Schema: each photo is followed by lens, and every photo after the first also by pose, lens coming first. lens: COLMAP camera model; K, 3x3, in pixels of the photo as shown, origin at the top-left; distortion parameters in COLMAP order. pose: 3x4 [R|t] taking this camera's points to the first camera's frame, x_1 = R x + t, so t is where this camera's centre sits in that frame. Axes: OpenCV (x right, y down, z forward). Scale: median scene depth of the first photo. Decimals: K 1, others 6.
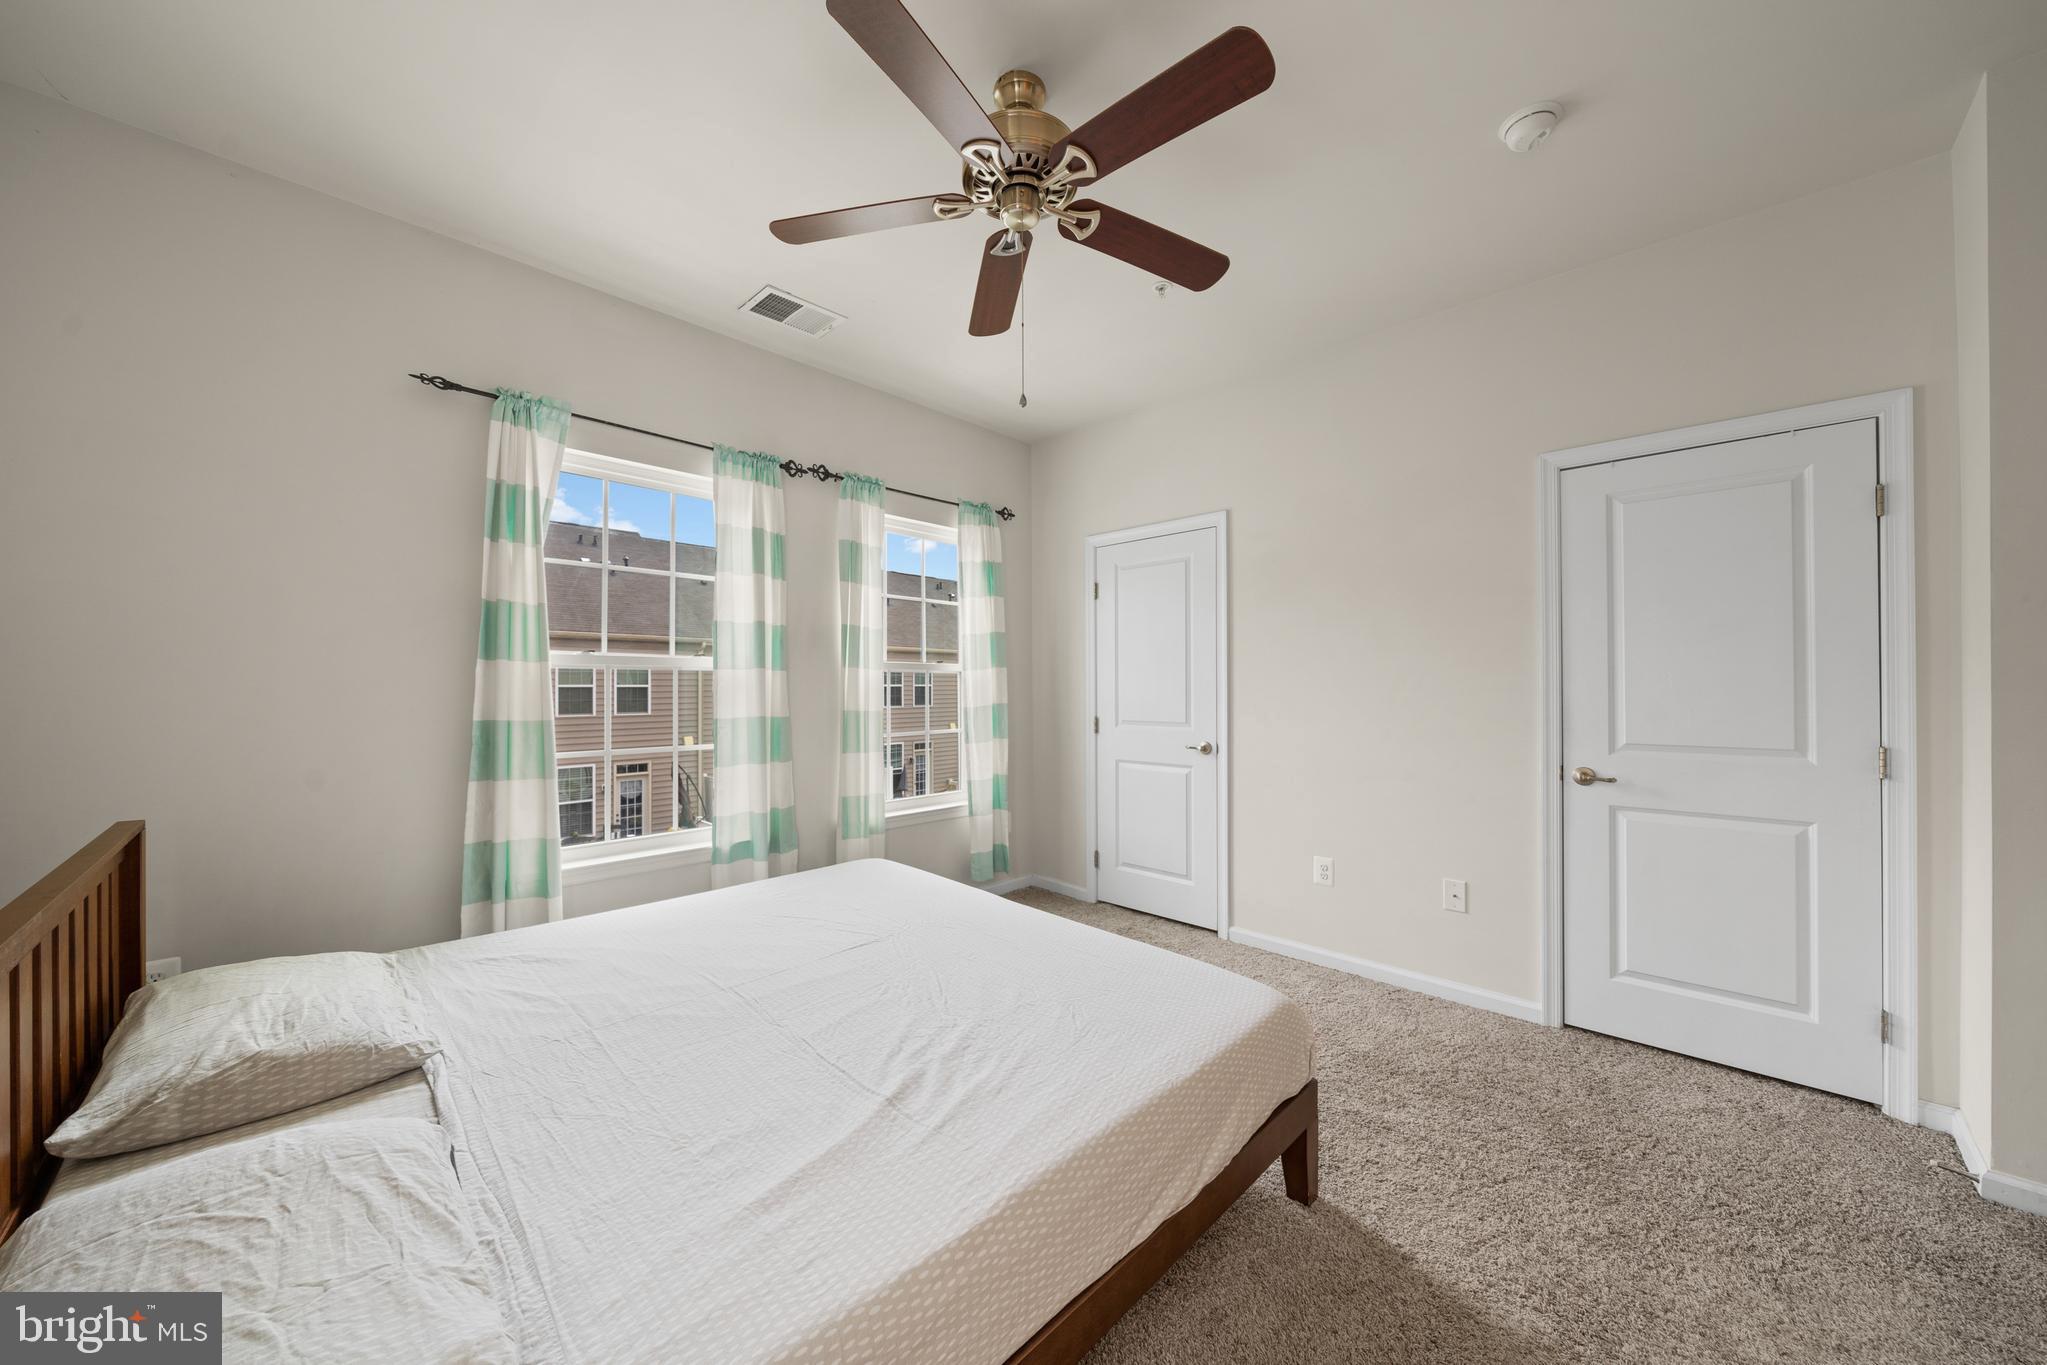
lens RADIAL K [[716.1, 0, 1023.5], [0, 716.1, 682.5], [0, 0, 1]] dist [0.001009, -0.000020]
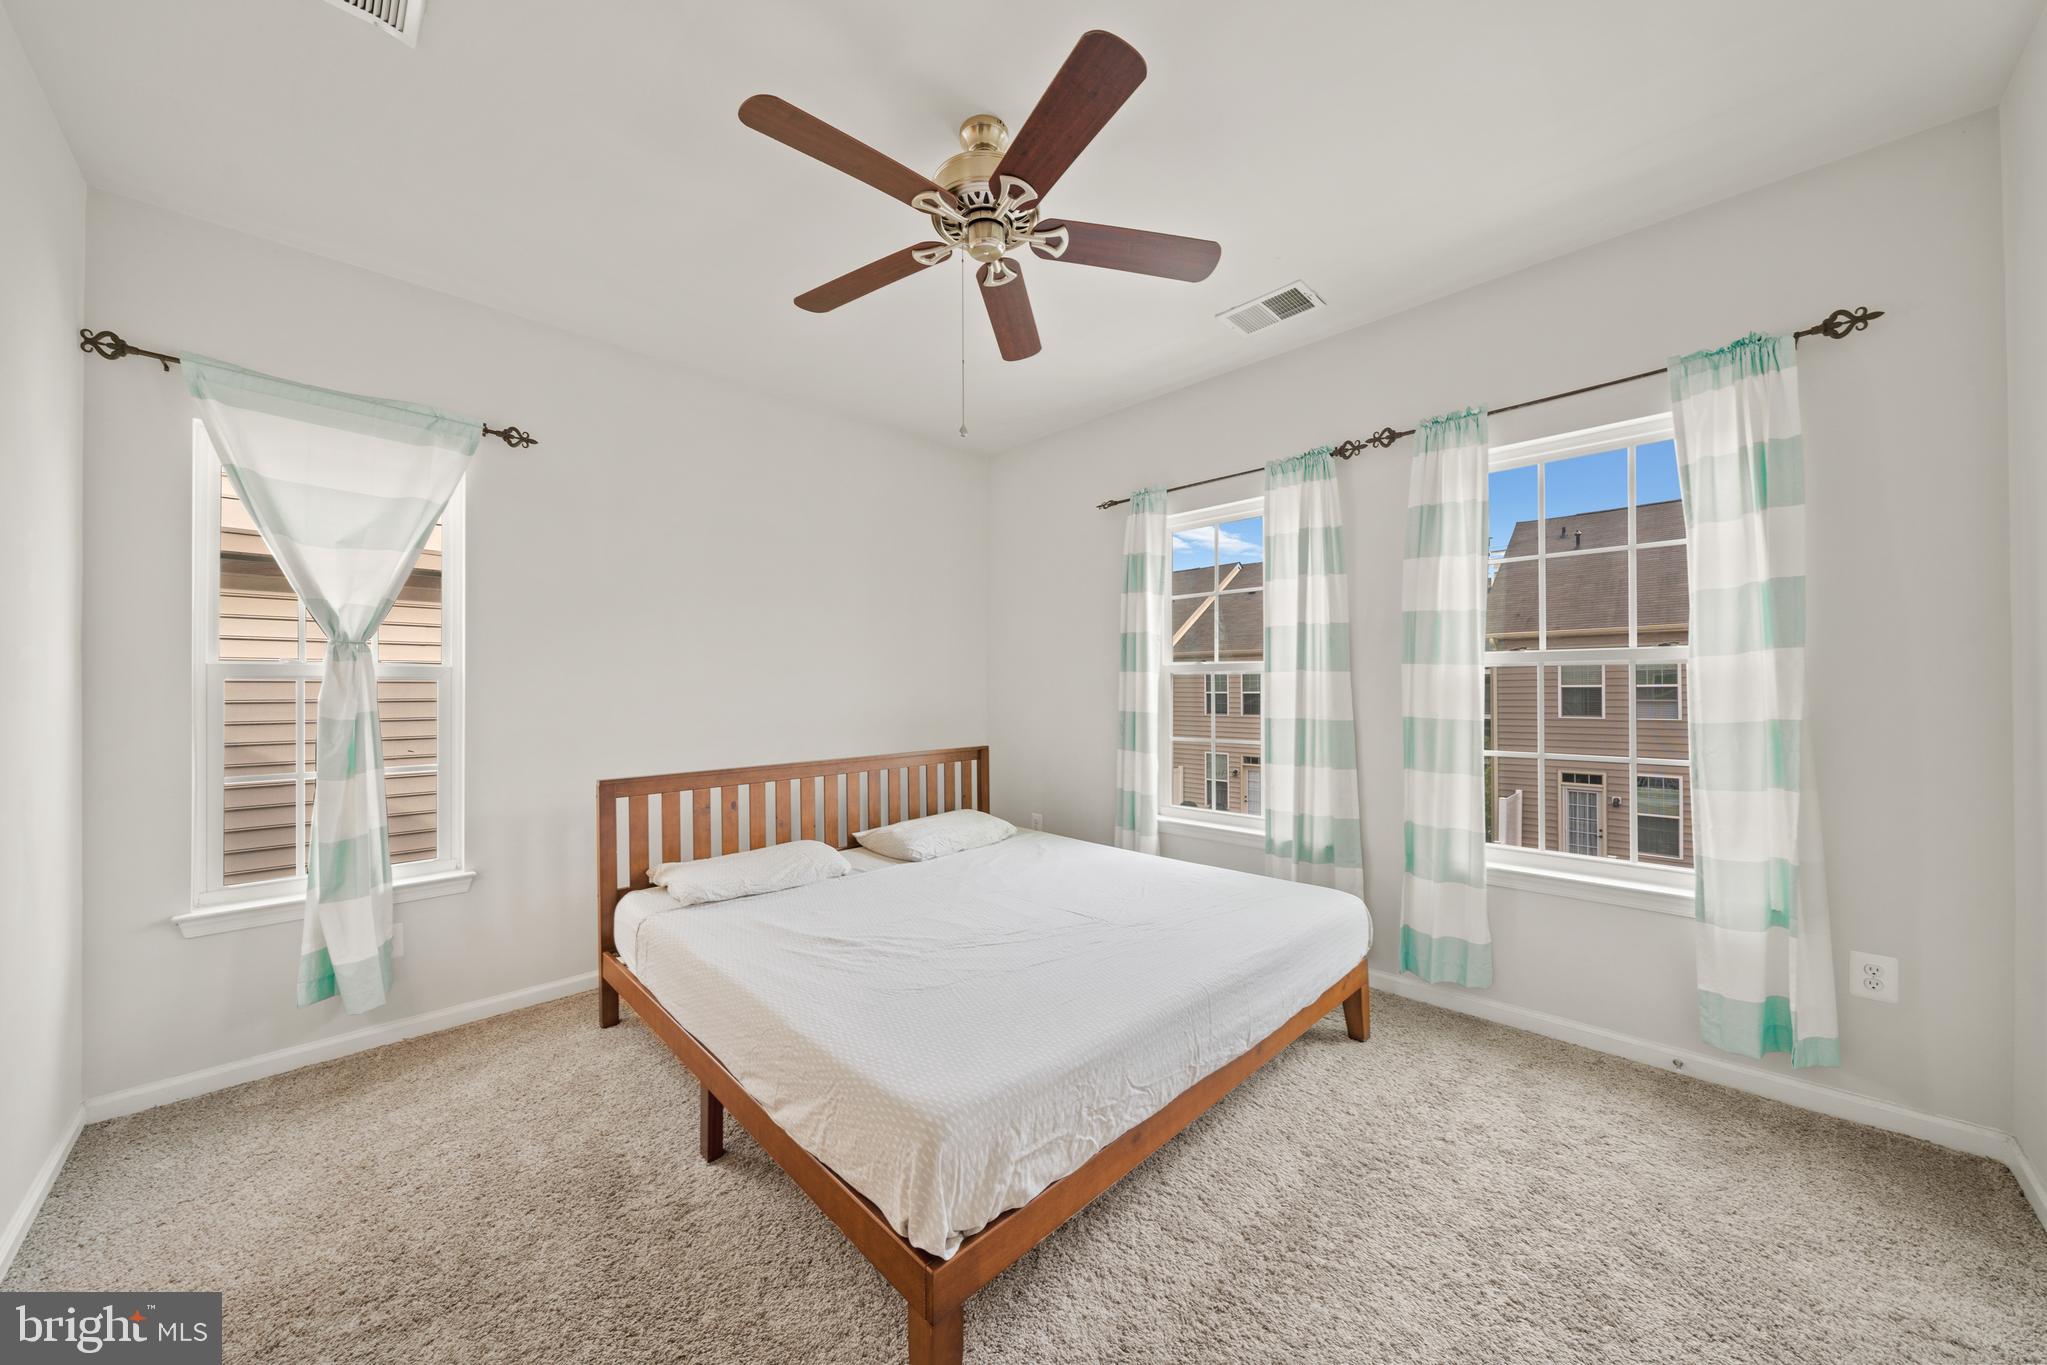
lens RADIAL K [[705.2, 0, 1028.3], [0, 705.2, 691.9], [0, 0, 1]] dist [-0.006202, -0.000040]
pose [[-0.013018, 0.006357, -0.999895, 0.562729], [0.011946, 0.999909, 0.006201, 0.000077], [0.999844, -0.011864, -0.013093, 0.579140]]
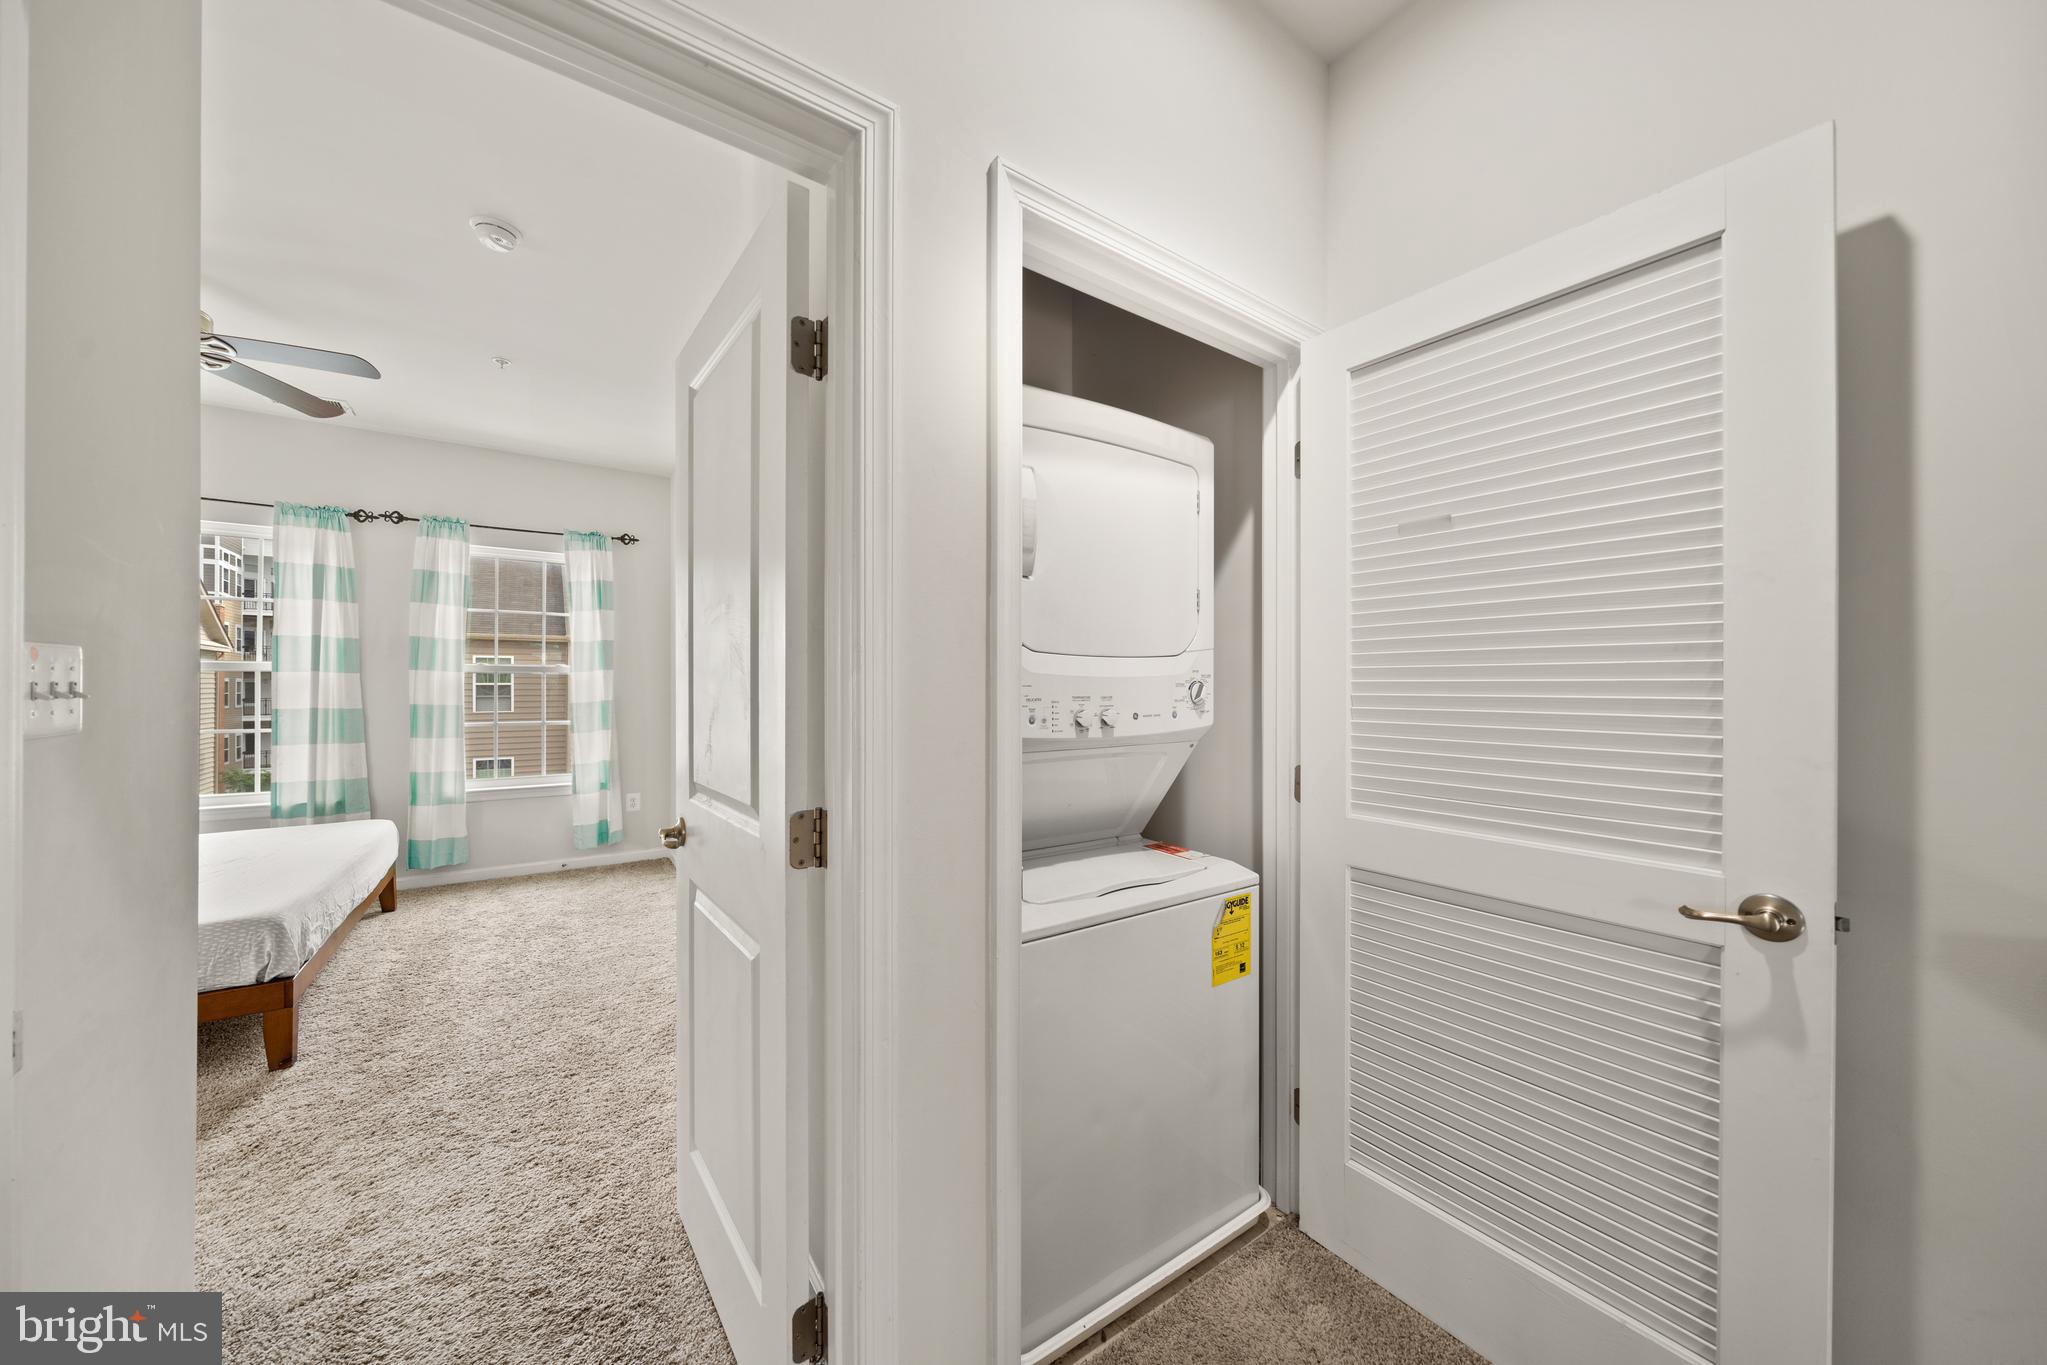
lens RADIAL K [[716.1, 0, 1023.5], [0, 716.1, 682.5], [0, 0, 1]] dist [0.001009, -0.000020]
pose [[0.980153, 0.007220, -0.198111, 1.061382], [-0.007136, 0.999974, 0.001140, -0.008913], [0.198114, 0.000297, 0.980179, -0.025692]]
